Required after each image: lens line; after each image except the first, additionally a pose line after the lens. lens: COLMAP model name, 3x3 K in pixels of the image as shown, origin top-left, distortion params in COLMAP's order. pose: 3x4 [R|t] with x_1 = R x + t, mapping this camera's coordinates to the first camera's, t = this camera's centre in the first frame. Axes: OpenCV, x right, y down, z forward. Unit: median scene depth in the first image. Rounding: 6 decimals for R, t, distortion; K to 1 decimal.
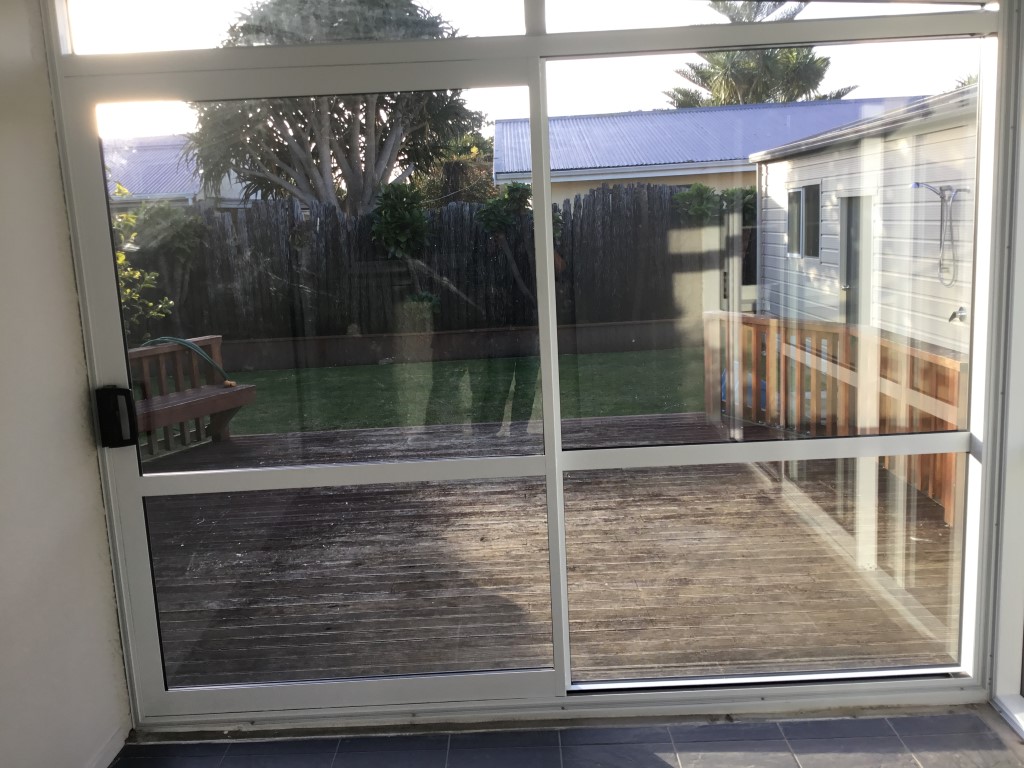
lens RADIAL K [[922.5, 0, 512.0], [0, 922.5, 384.0], [0, 0, 1]] dist [0.014120, -0.011376]
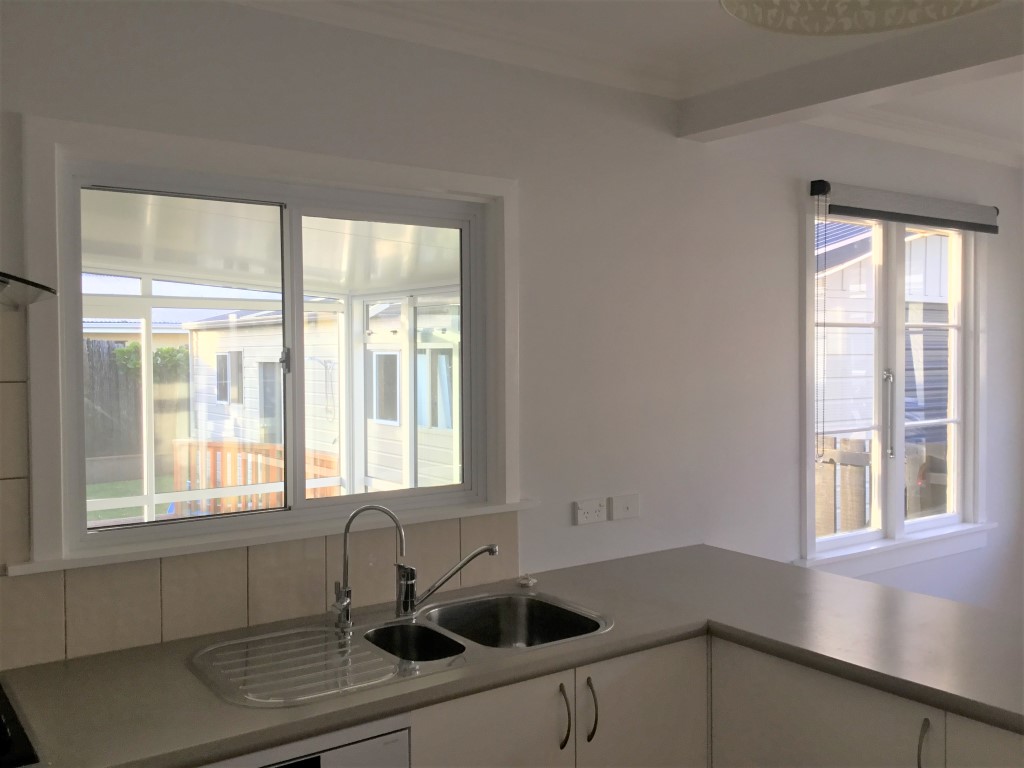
lens RADIAL K [[935.9, 0, 509.3], [0, 935.9, 378.6], [0, 0, 1]] dist [0.140314, -0.333612]
pose [[0.813696, 0.034733, 0.580251, -0.142130], [0.062455, 0.987211, -0.146675, 0.048995], [-0.577925, 0.155589, 0.801121, -0.312974]]
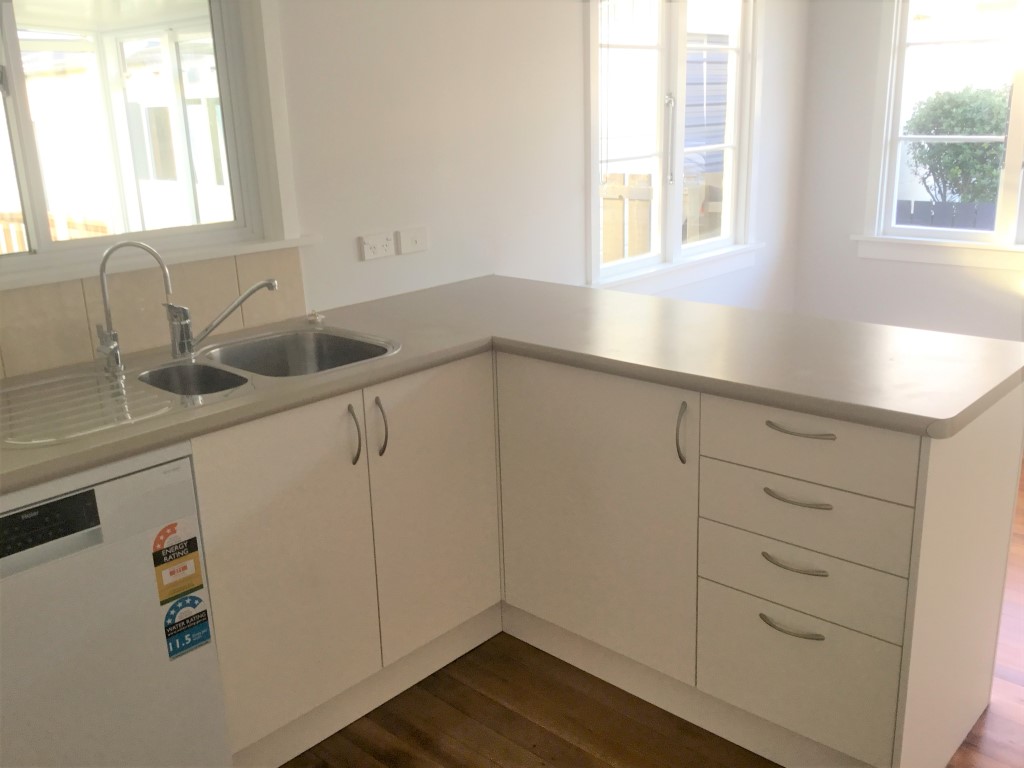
lens RADIAL K [[935.9, 0, 509.3], [0, 935.9, 378.6], [0, 0, 1]] dist [0.140314, -0.333612]
pose [[0.678678, -0.173518, 0.713644, -0.134623], [0.124549, 0.984807, 0.121003, 0.058068], [-0.723798, 0.006762, 0.689979, -0.312831]]
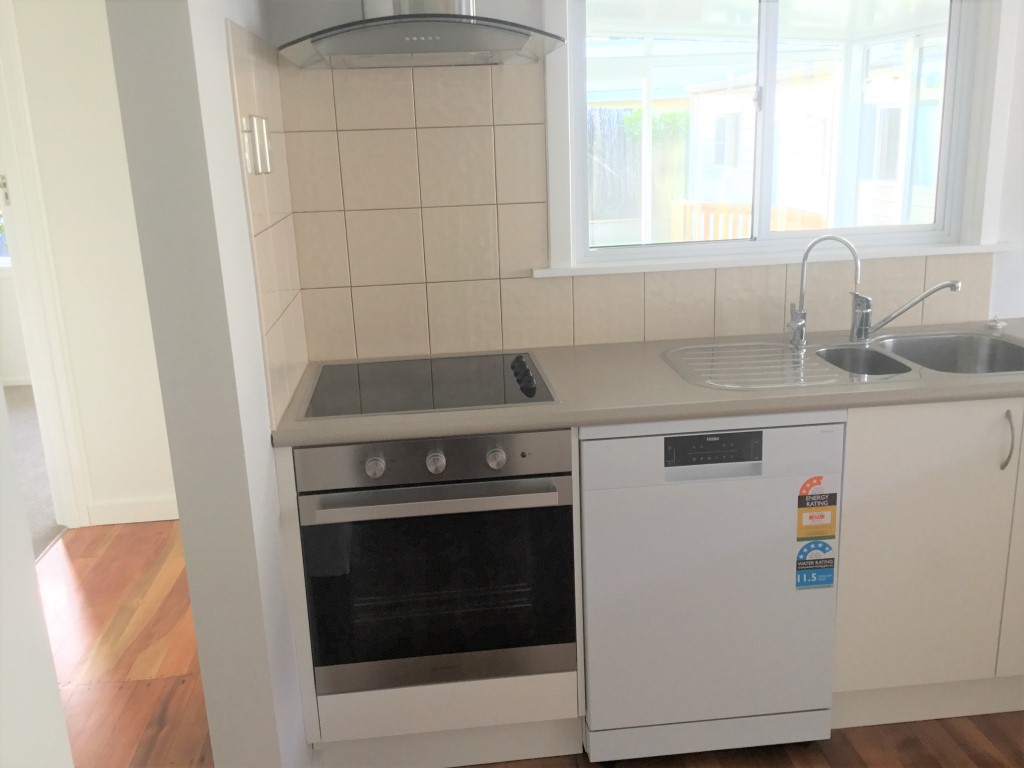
lens RADIAL K [[925.2, 0, 515.8], [0, 925.2, 389.3], [0, 0, 1]] dist [0.145208, -0.283316]
pose [[0.993494, -0.013850, 0.113035, -0.144984], [0.003713, 0.995988, 0.089408, 0.060387], [-0.113820, -0.088407, 0.989560, -0.339614]]
